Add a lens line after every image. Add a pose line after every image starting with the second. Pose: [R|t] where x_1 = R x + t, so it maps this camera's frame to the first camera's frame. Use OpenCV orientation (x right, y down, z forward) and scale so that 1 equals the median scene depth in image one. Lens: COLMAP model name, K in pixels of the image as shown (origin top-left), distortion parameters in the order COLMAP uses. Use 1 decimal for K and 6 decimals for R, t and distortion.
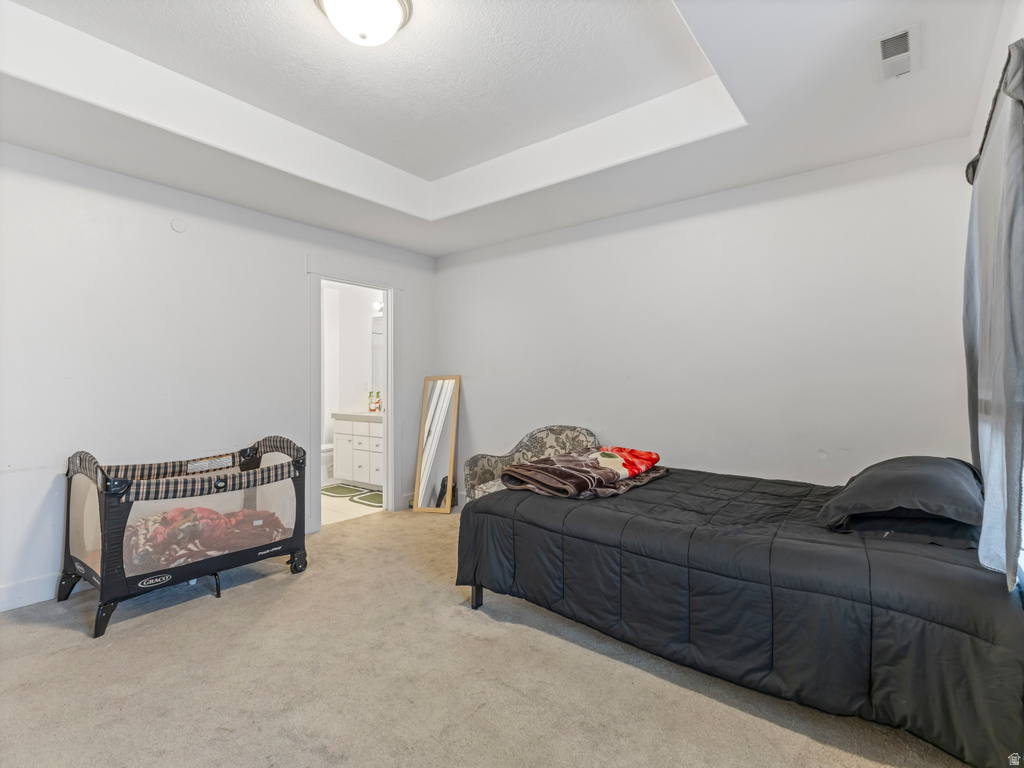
lens RADIAL K [[502.7, 0, 515.2], [0, 502.7, 384.0], [0, 0, 1]] dist [0.013344, -0.001019]
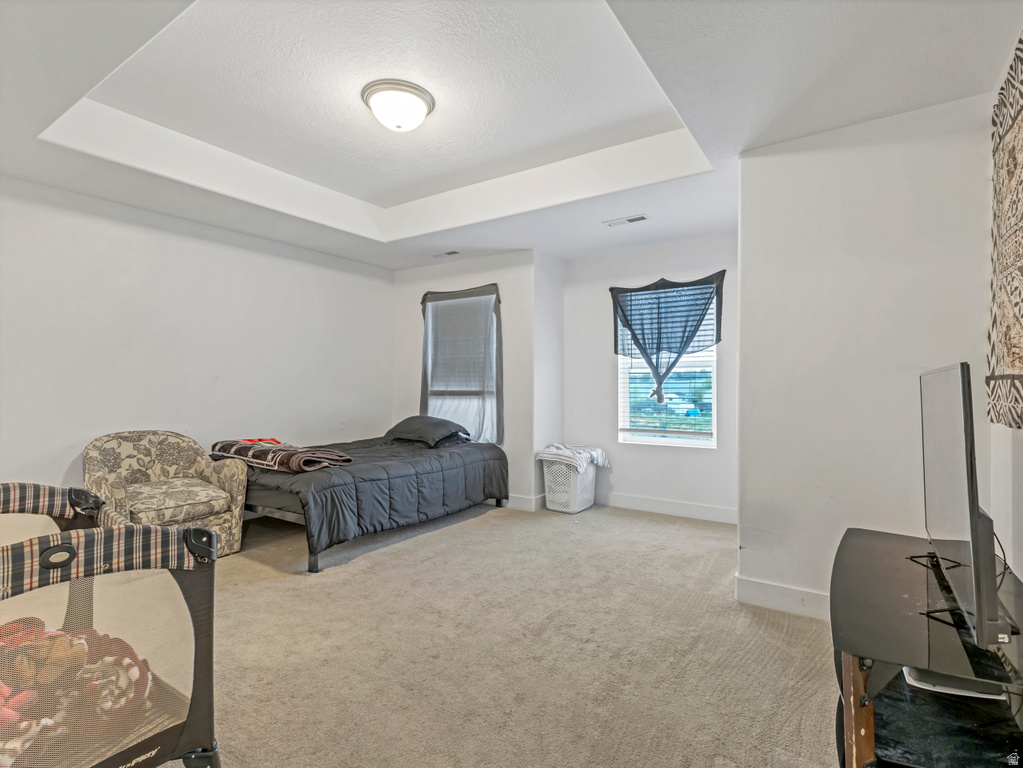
lens RADIAL K [[502.3, 0, 514.6], [0, 502.3, 384.0], [0, 0, 1]] dist [0.013344, -0.001019]
pose [[-0.065603, 0.002114, 0.997844, -1.144331], [0.000060, 0.999998, -0.002114, 0.002452], [-0.997846, -0.000079, -0.065603, 0.536395]]
